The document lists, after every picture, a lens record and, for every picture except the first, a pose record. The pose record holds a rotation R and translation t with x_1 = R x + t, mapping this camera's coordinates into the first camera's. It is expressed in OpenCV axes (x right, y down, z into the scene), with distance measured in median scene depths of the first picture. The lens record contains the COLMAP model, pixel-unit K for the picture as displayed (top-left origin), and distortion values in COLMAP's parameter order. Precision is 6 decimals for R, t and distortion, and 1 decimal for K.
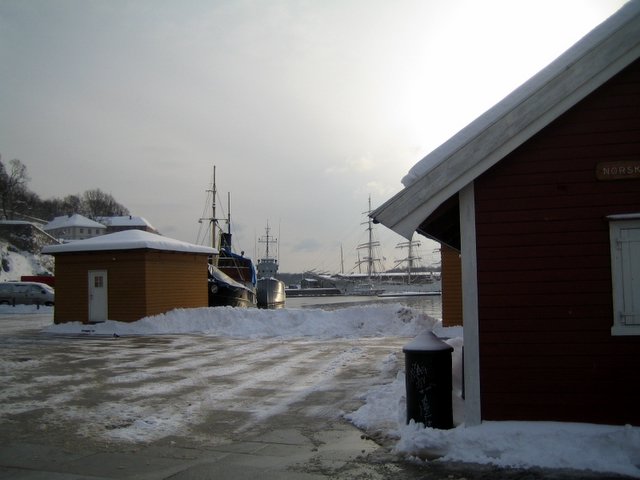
lens RADIAL K [[642.8, 0, 320.0], [0, 642.8, 240.0], [0, 0, 1]] dist [-0.095636, 0.034739]
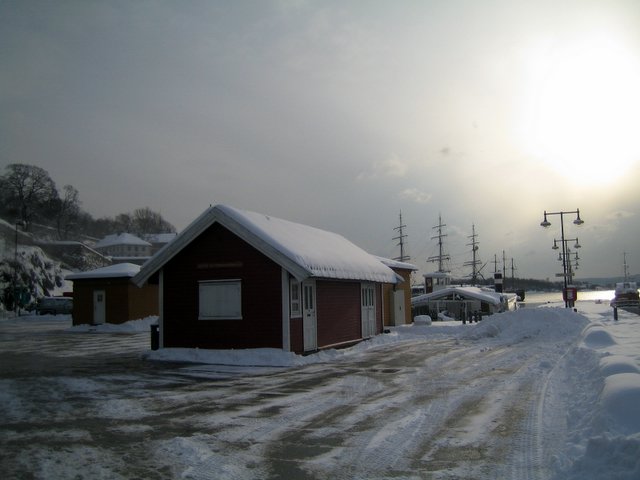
lens RADIAL K [[642.8, 0, 320.0], [0, 642.8, 240.0], [0, 0, 1]] dist [-0.095636, 0.034739]
pose [[0.996673, -0.008954, -0.081009, 0.049705], [0.007406, 0.999785, -0.019385, -0.006672], [0.081165, 0.018720, 0.996525, -0.079380]]
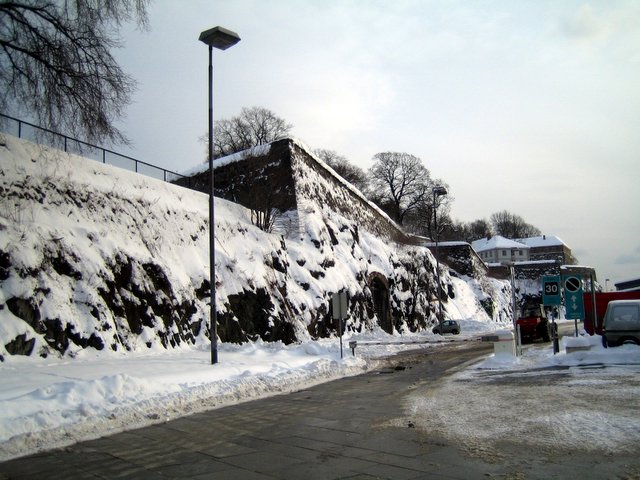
lens RADIAL K [[642.8, 0, 320.0], [0, 642.8, 240.0], [0, 0, 1]] dist [-0.095636, 0.034739]
pose [[0.830021, -0.085763, -0.551099, -0.115131], [0.061764, 0.996163, -0.061999, 0.009749], [0.554302, 0.017422, 0.832133, 0.116607]]
